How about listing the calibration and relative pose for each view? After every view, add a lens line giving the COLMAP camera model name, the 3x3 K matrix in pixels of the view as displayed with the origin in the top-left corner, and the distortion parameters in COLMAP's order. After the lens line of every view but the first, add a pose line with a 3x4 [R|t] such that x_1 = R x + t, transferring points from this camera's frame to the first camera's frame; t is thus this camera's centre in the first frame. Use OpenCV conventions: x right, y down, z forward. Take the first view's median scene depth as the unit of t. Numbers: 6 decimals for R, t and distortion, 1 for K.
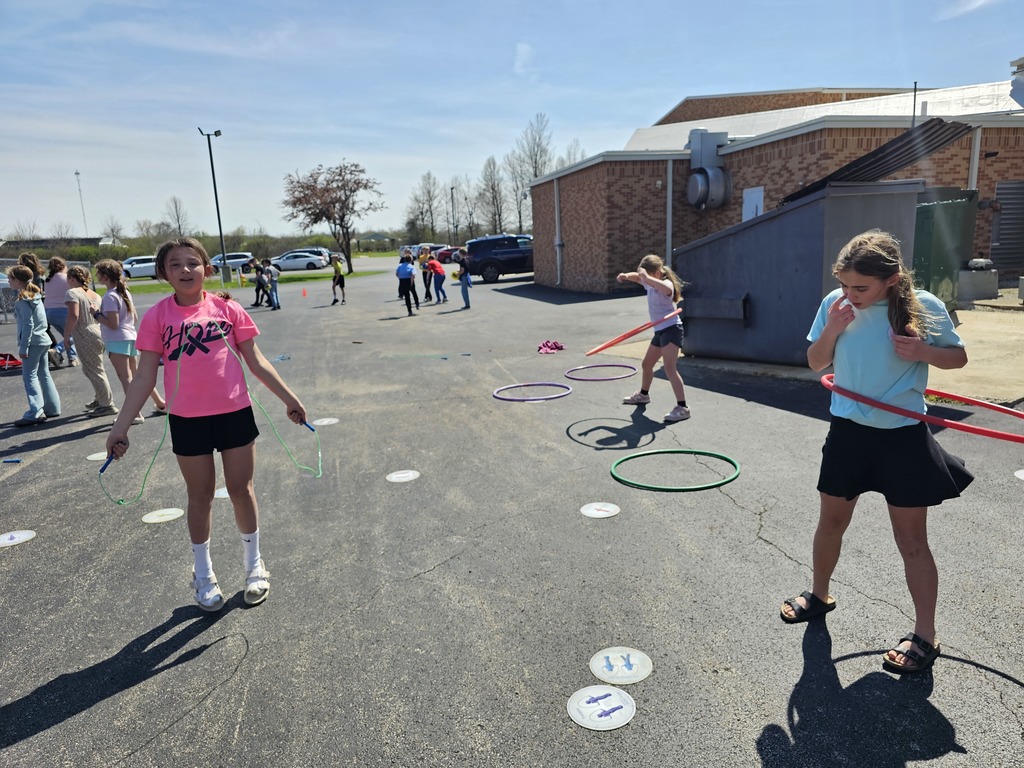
lens RADIAL K [[598.7, 0, 512.0], [0, 598.7, 384.0], [0, 0, 1]] dist [0.036337, -0.085434]
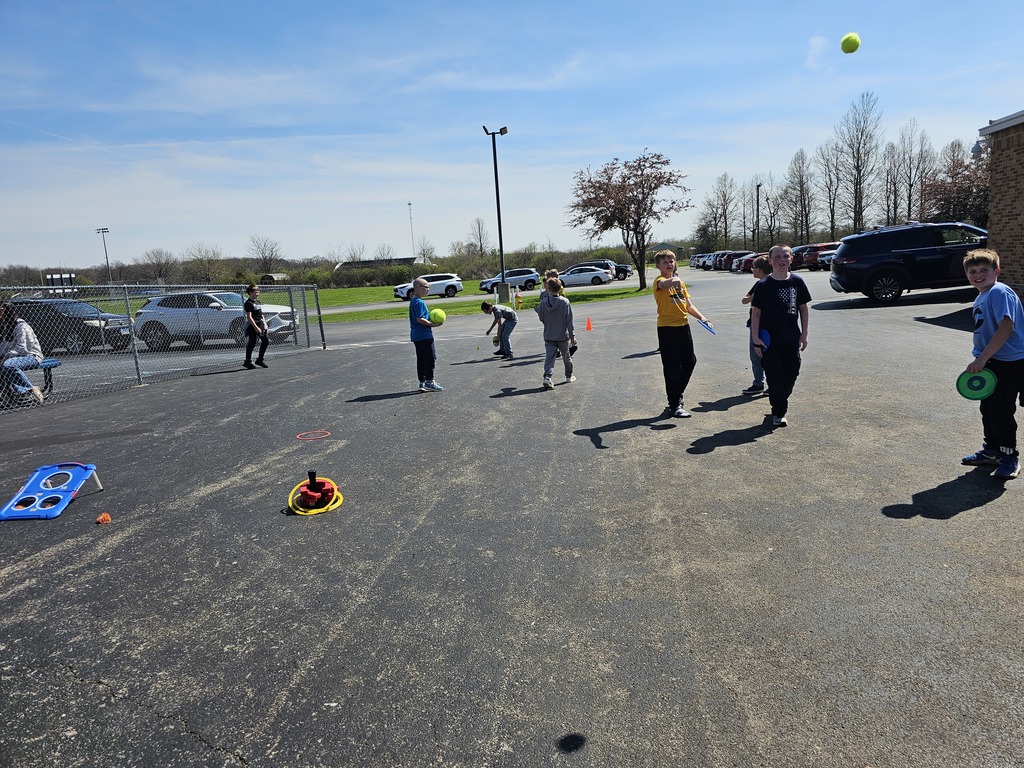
lens RADIAL K [[598.7, 0, 512.0], [0, 598.7, 384.0], [0, 0, 1]] dist [0.036337, -0.085434]
pose [[0.899314, 0.053058, -0.434072, -0.052949], [-0.060854, 0.998138, -0.004071, -0.031780], [0.433048, 0.030076, 0.900869, 0.148433]]
